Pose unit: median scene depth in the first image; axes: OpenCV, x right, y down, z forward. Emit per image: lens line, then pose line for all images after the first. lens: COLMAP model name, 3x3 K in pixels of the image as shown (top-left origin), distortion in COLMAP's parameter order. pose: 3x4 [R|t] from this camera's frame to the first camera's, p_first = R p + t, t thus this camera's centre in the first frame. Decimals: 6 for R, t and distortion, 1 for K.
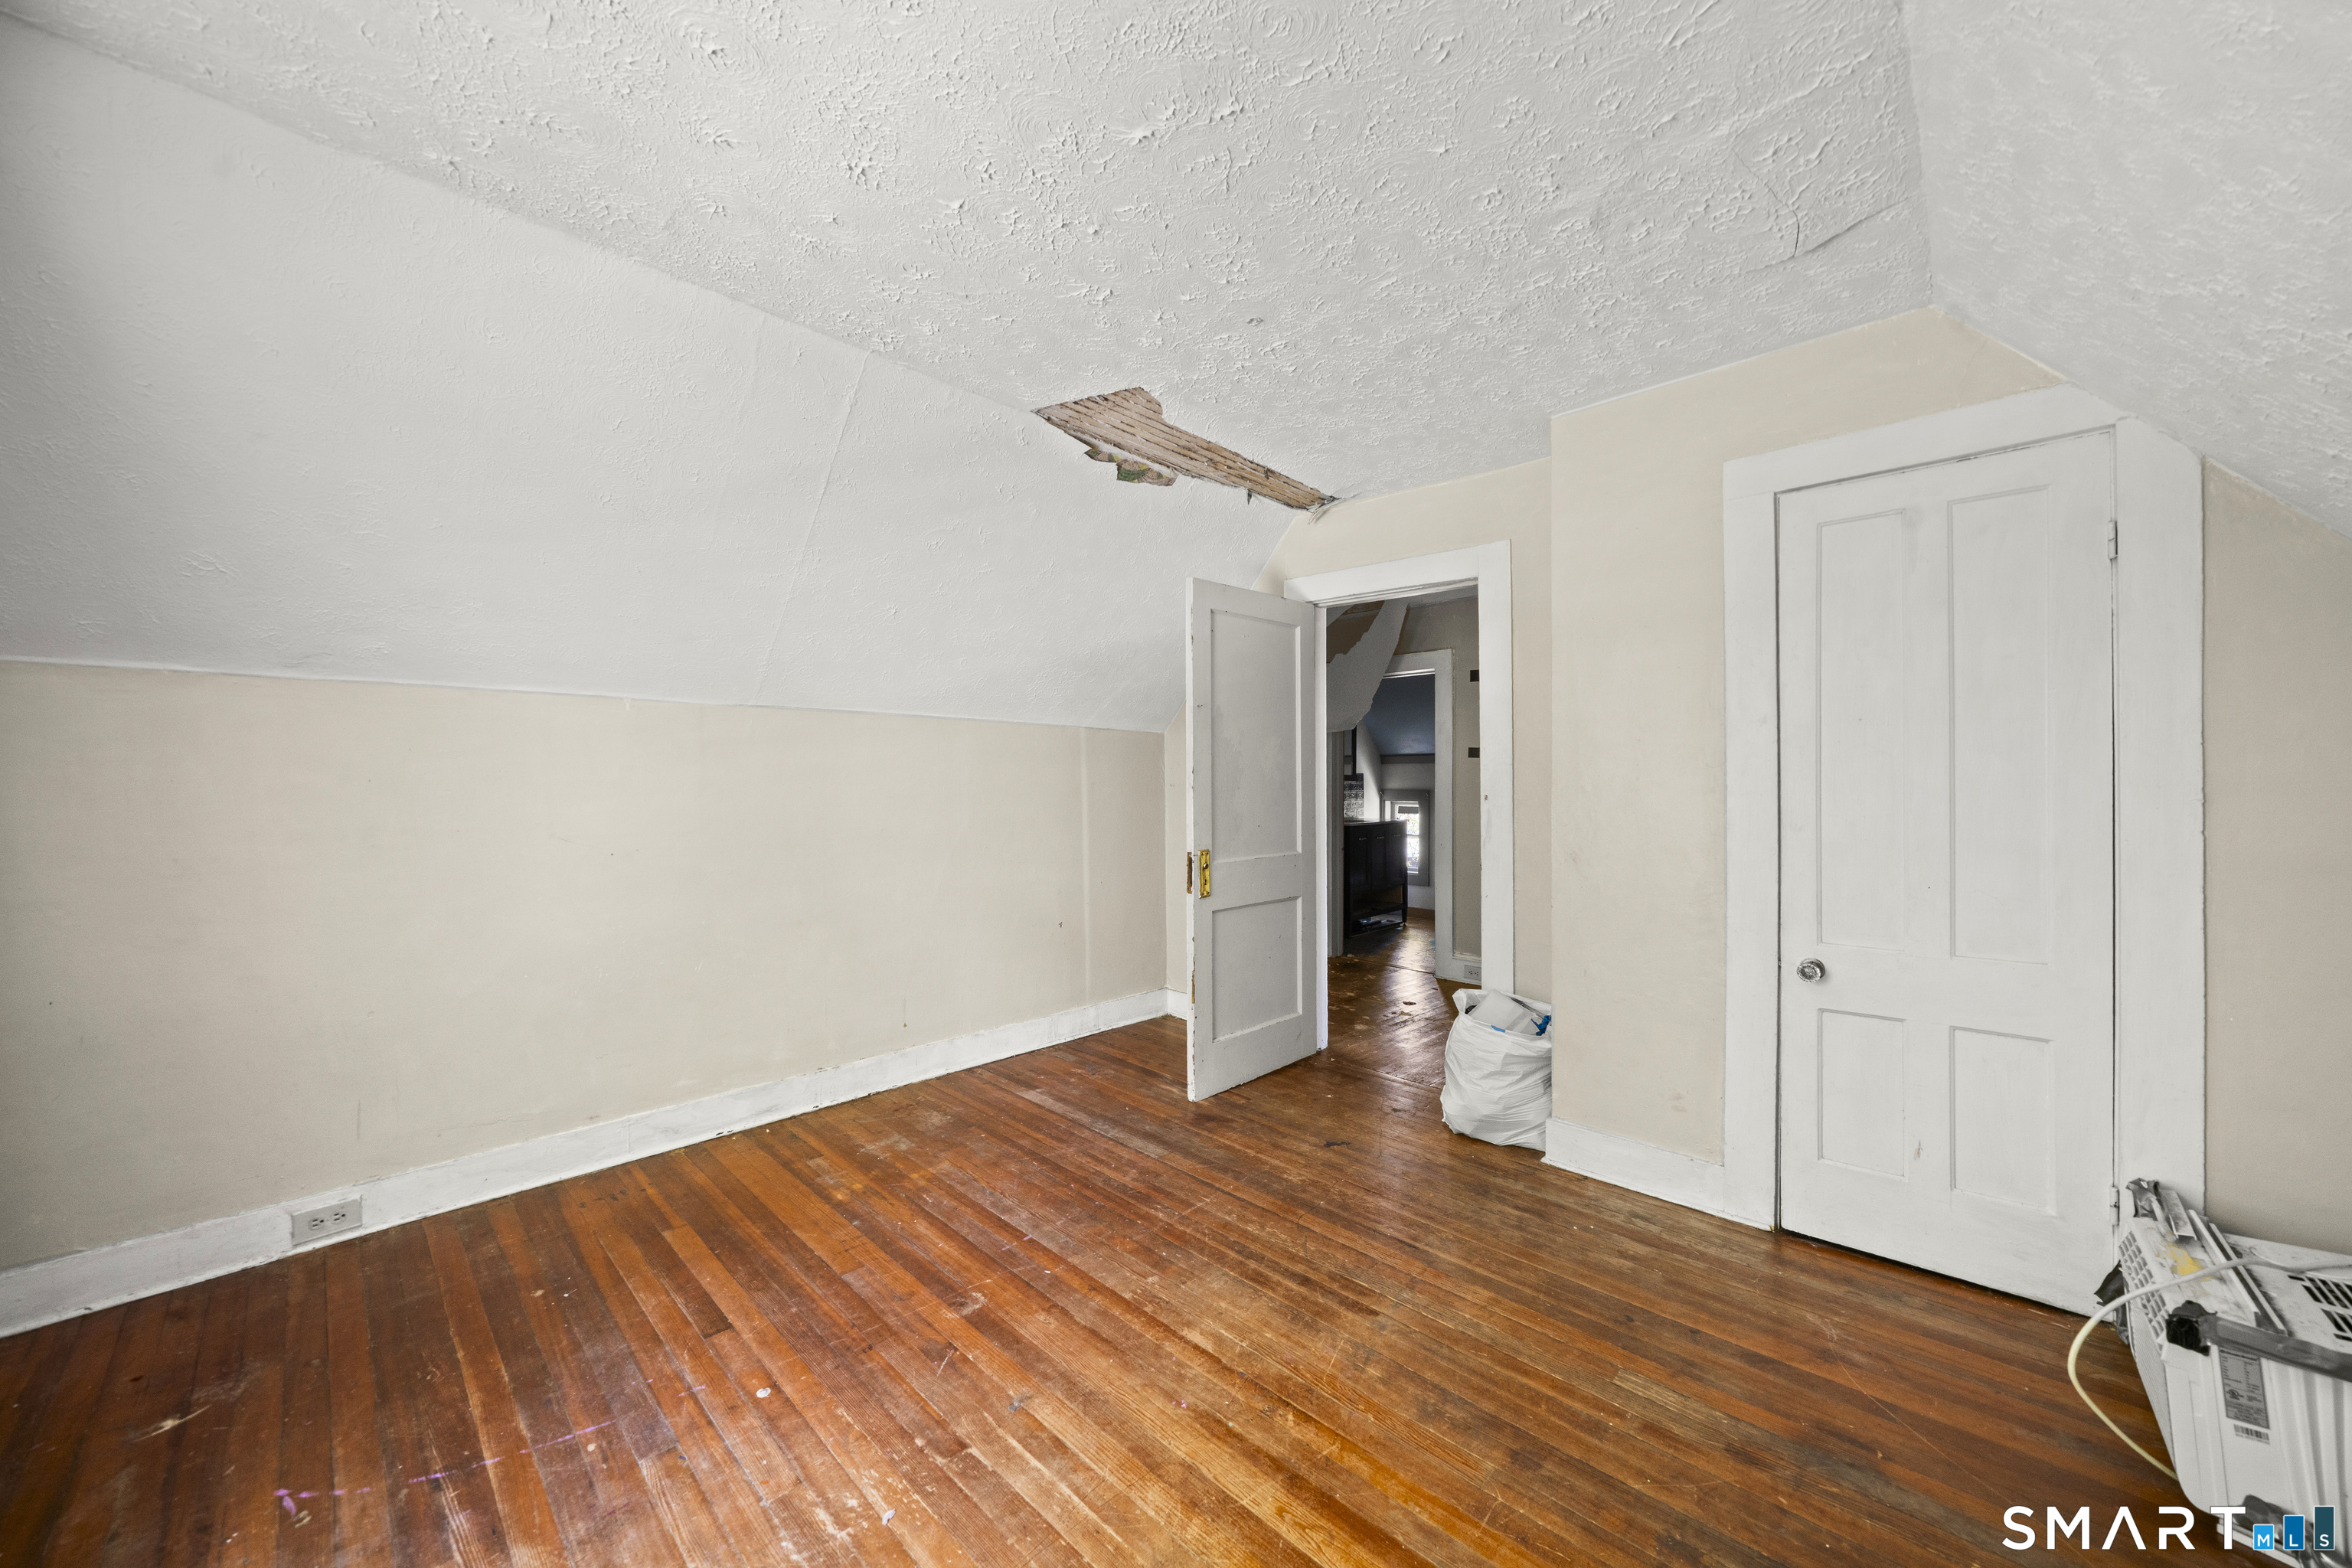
lens RADIAL K [[826.6, 0, 1180.5], [0, 826.6, 779.4], [0, 0, 1]] dist [-0.002361, -0.000137]
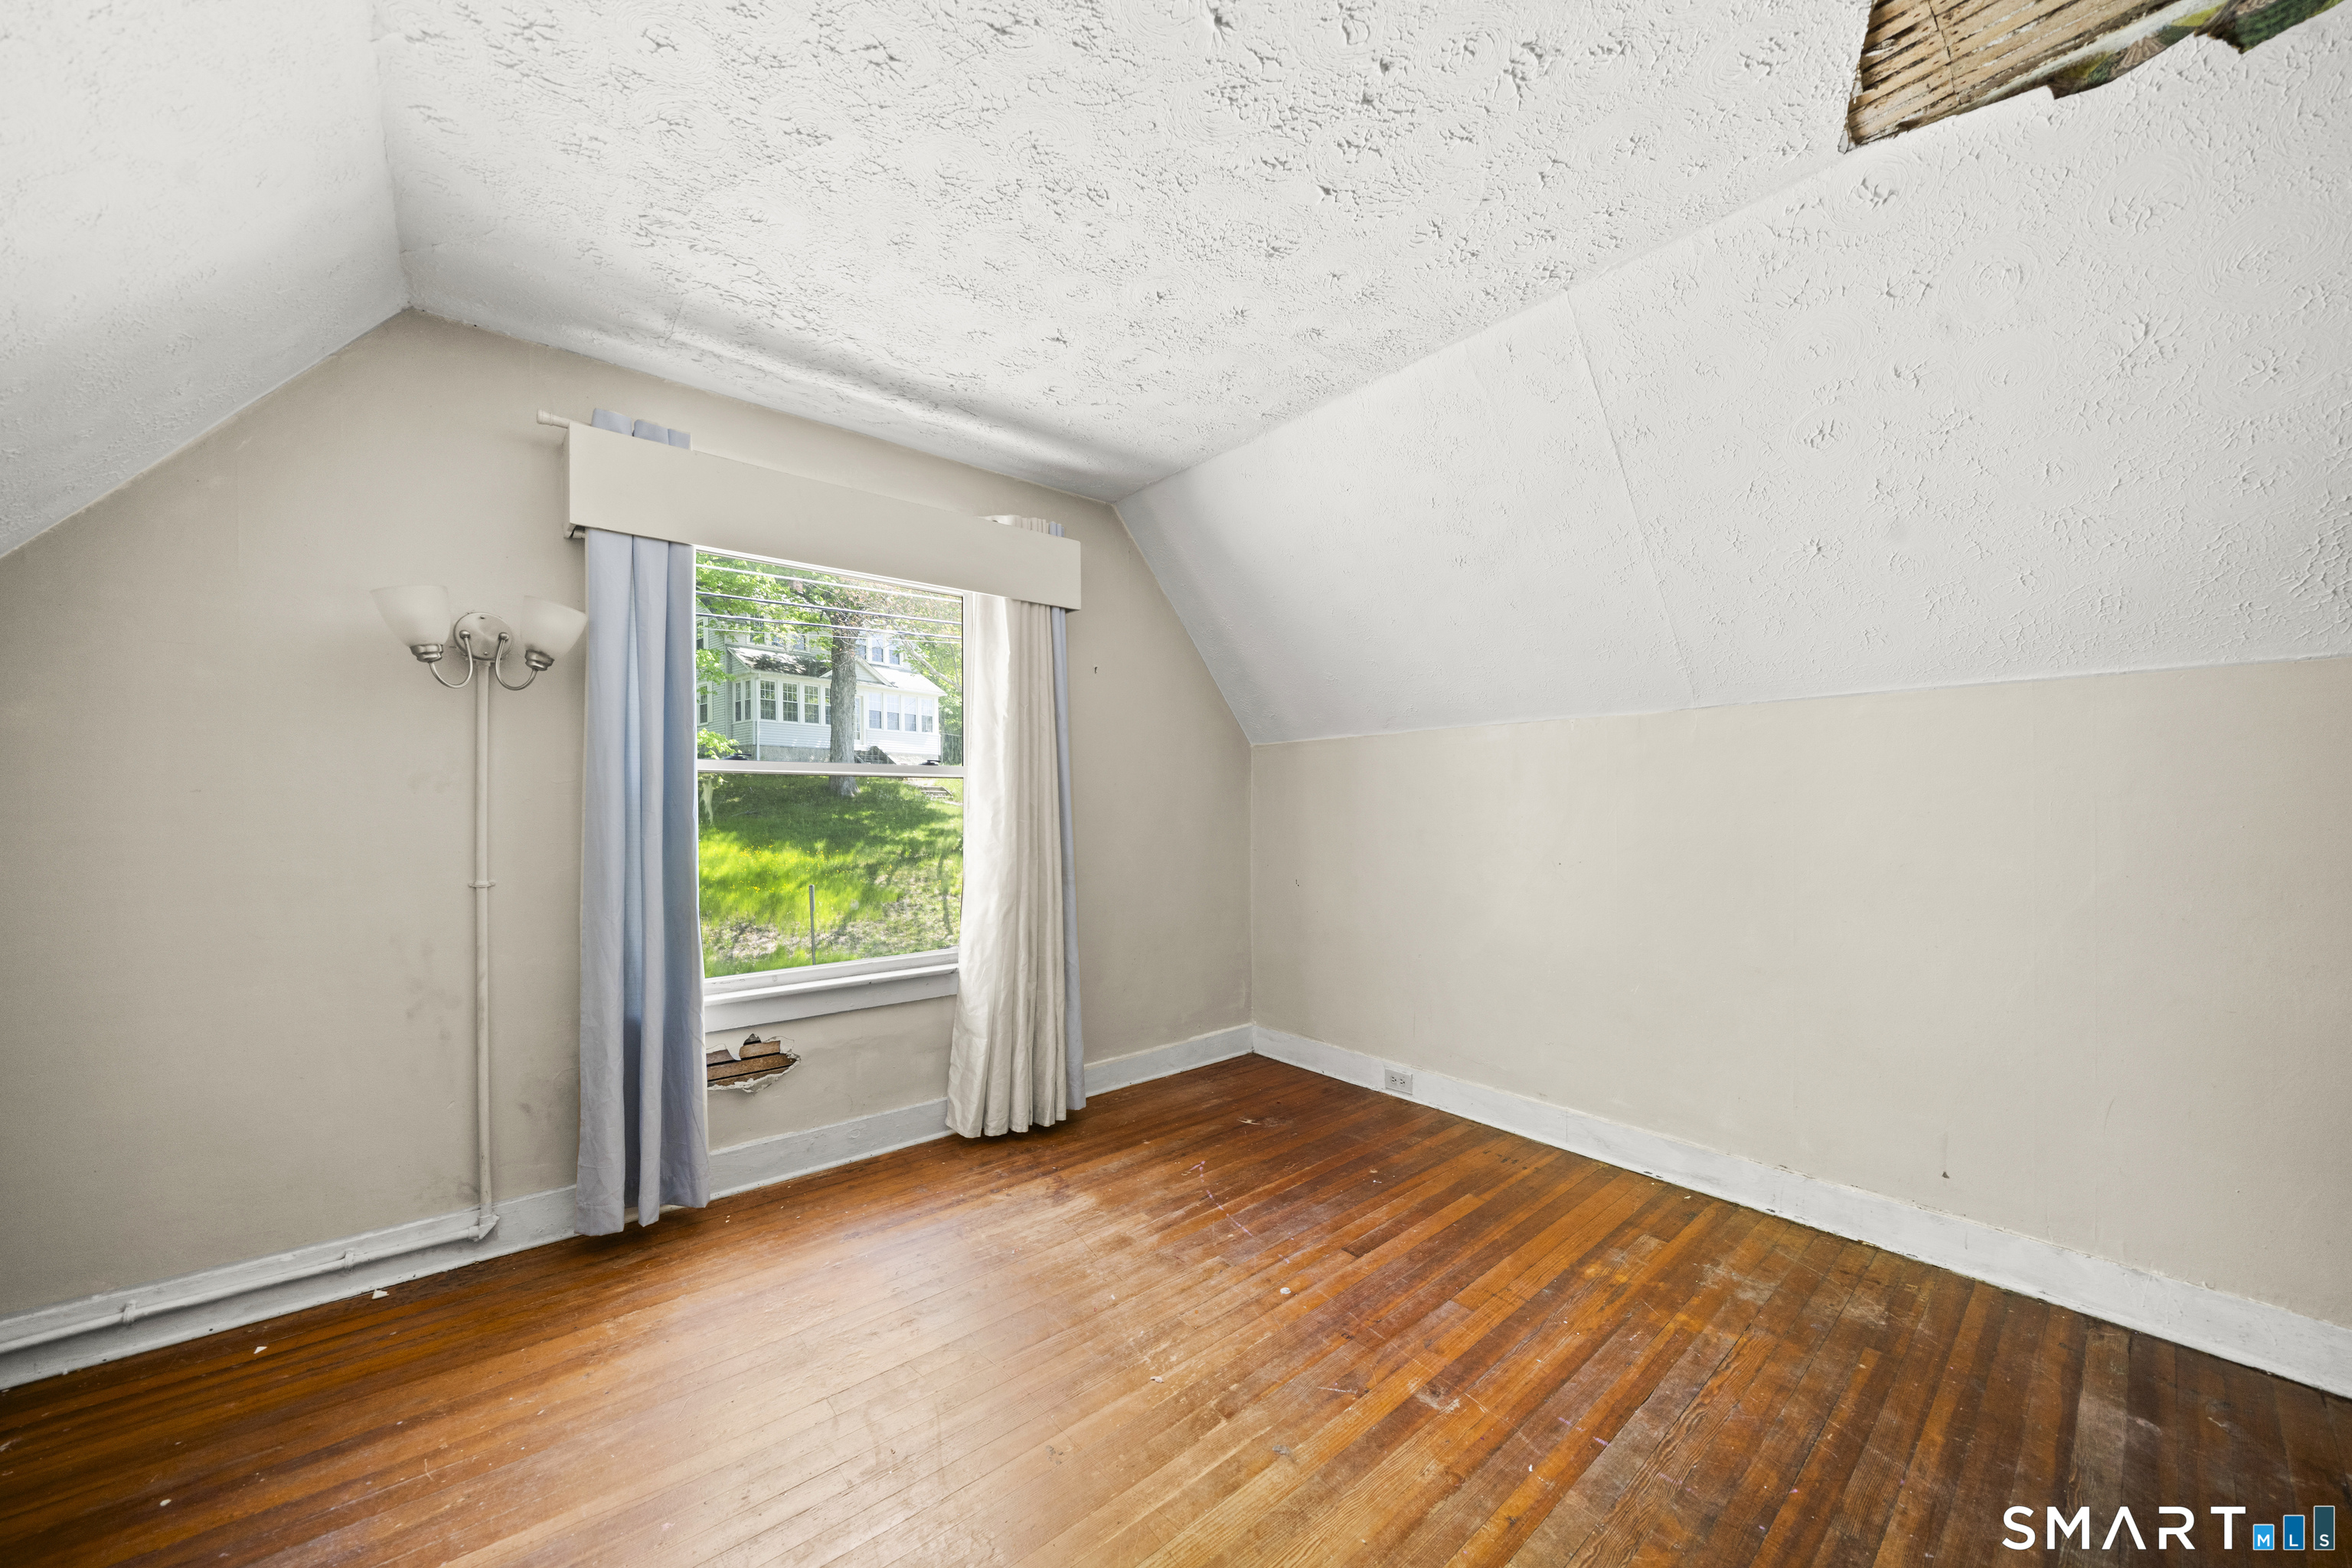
lens RADIAL K [[851.3, 0, 1178.7], [0, 851.3, 808.6], [0, 0, 1]] dist [-0.001175, -0.000132]
pose [[-0.112826, 0.003616, -0.993608, 0.597621], [0.009577, 0.999951, 0.002551, 0.011827], [0.993569, -0.009228, -0.112855, 0.761694]]
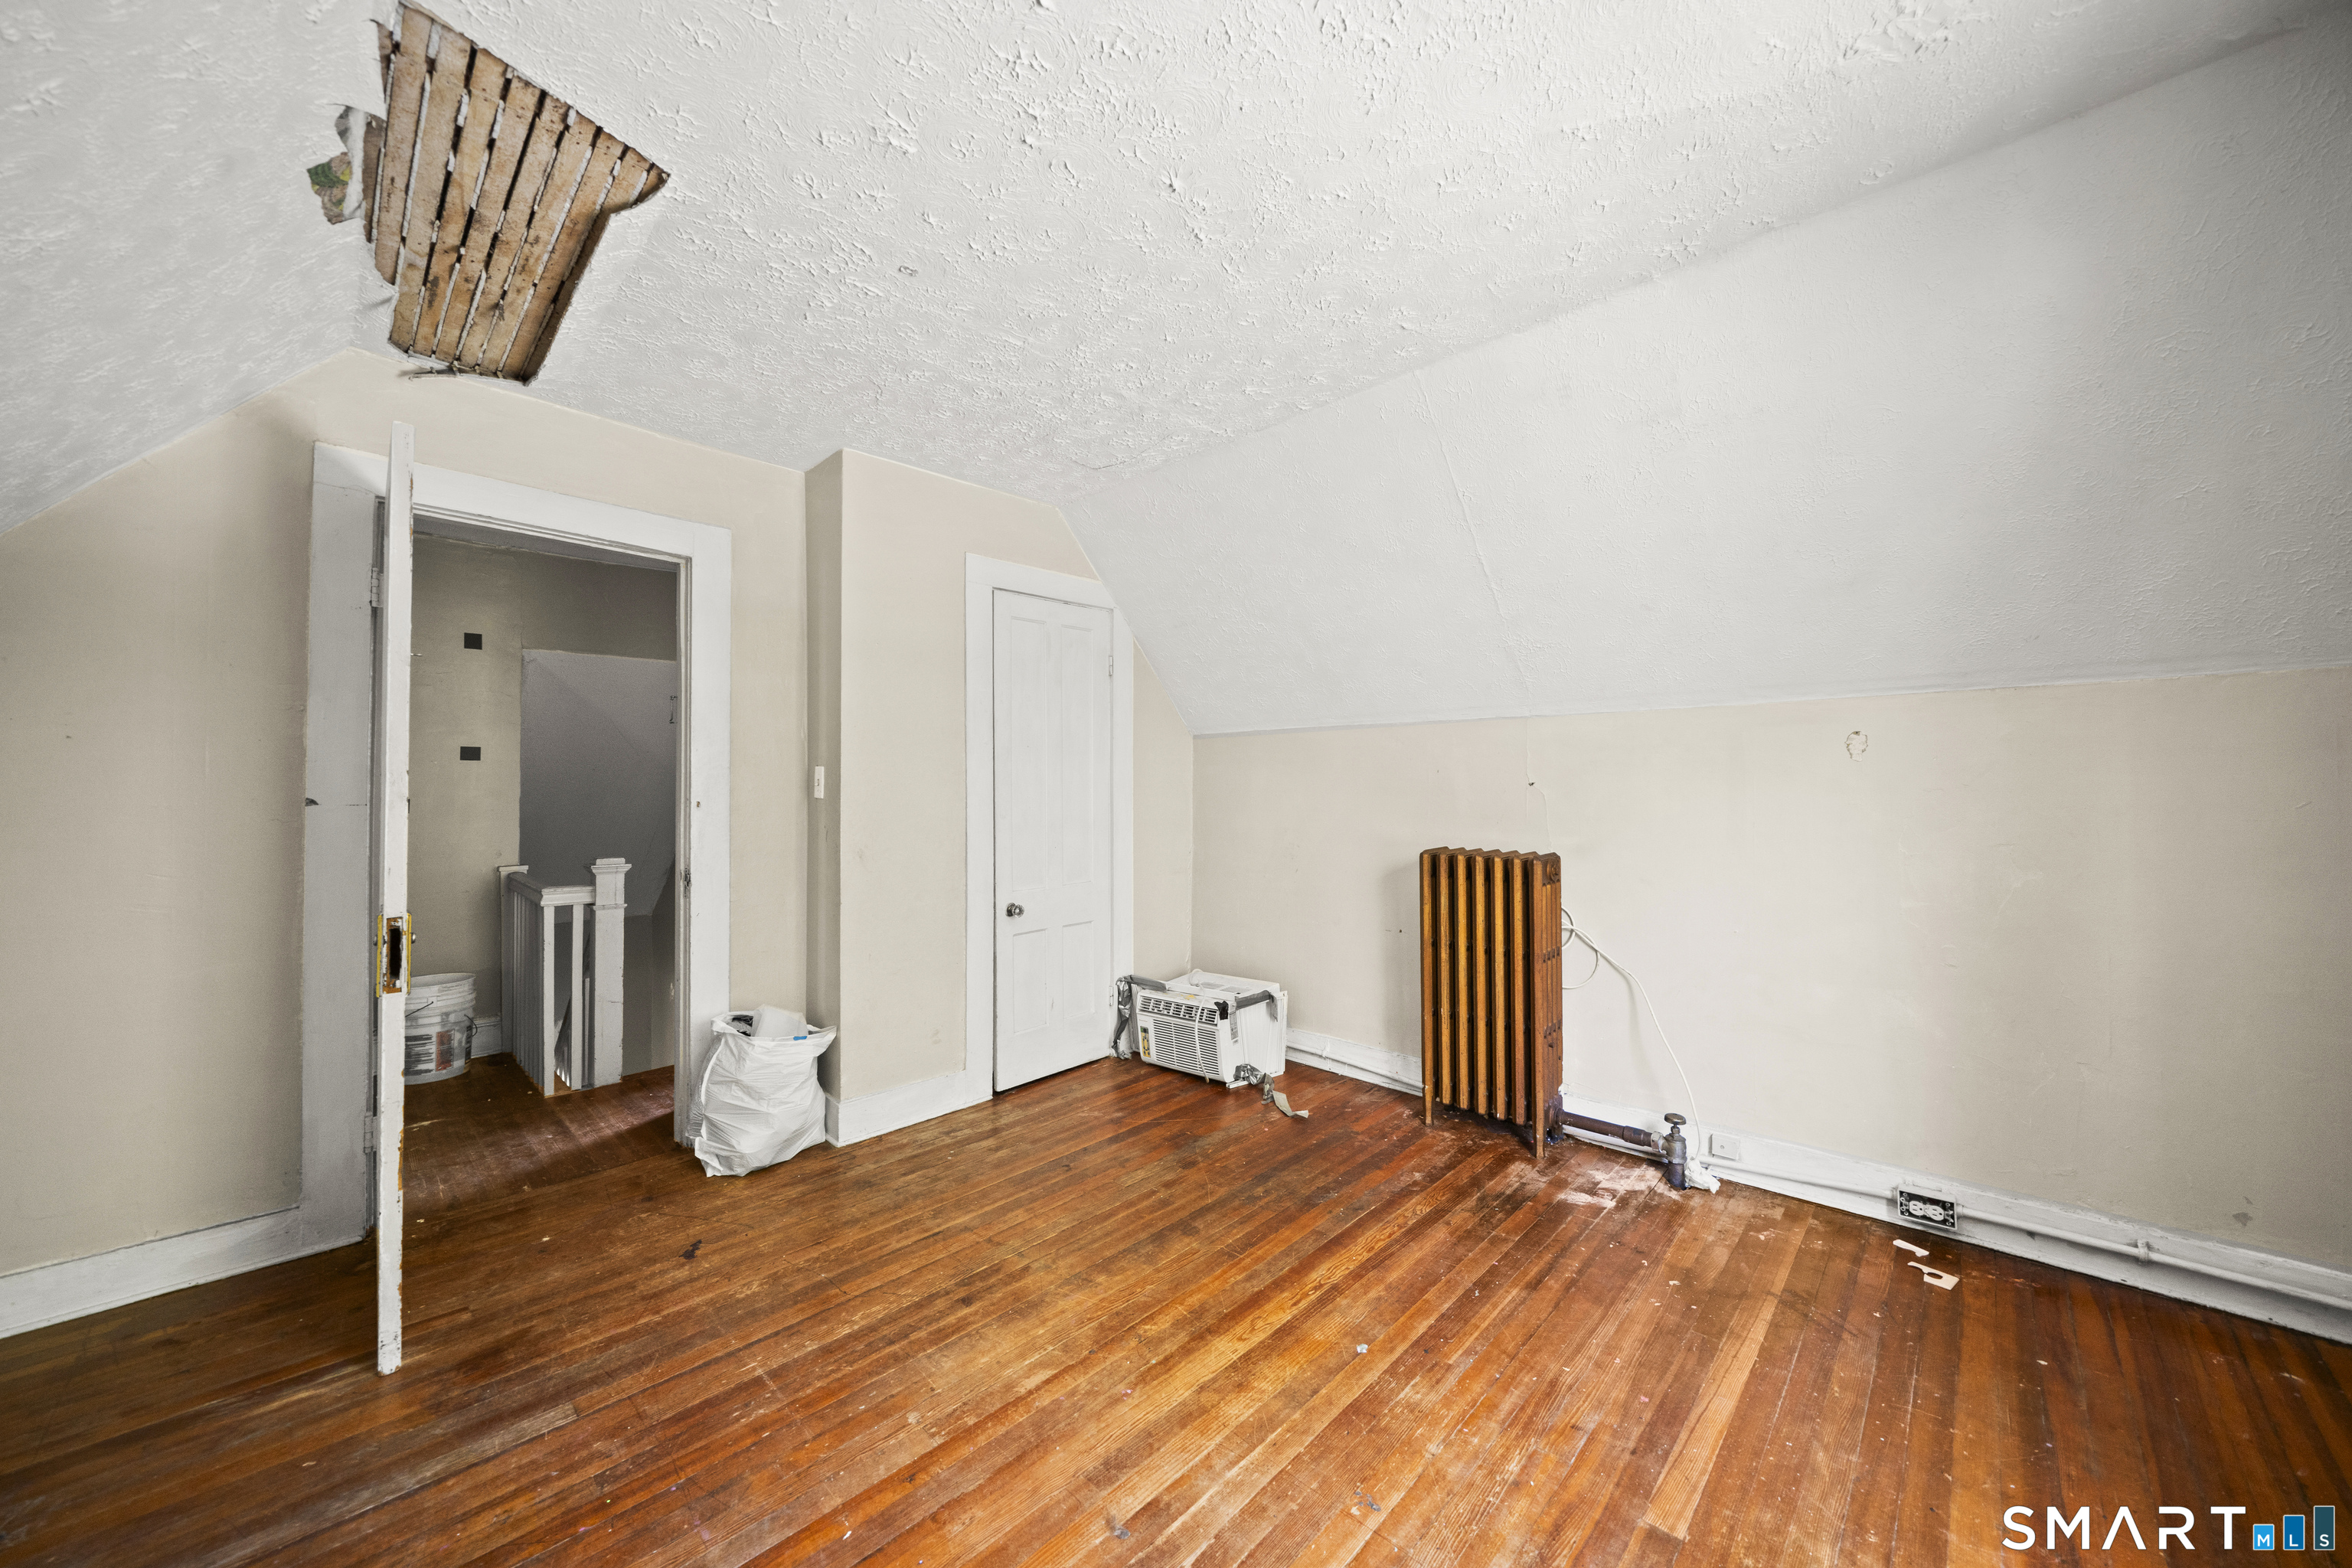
lens RADIAL K [[826.6, 0, 1180.5], [0, 826.6, 779.4], [0, 0, 1]] dist [-0.002361, -0.000137]
pose [[0.023625, 0.003468, 0.999715, -0.793931], [0.001244, 0.999993, -0.003498, -0.004713], [-0.999720, 0.001326, 0.023620, 0.698882]]
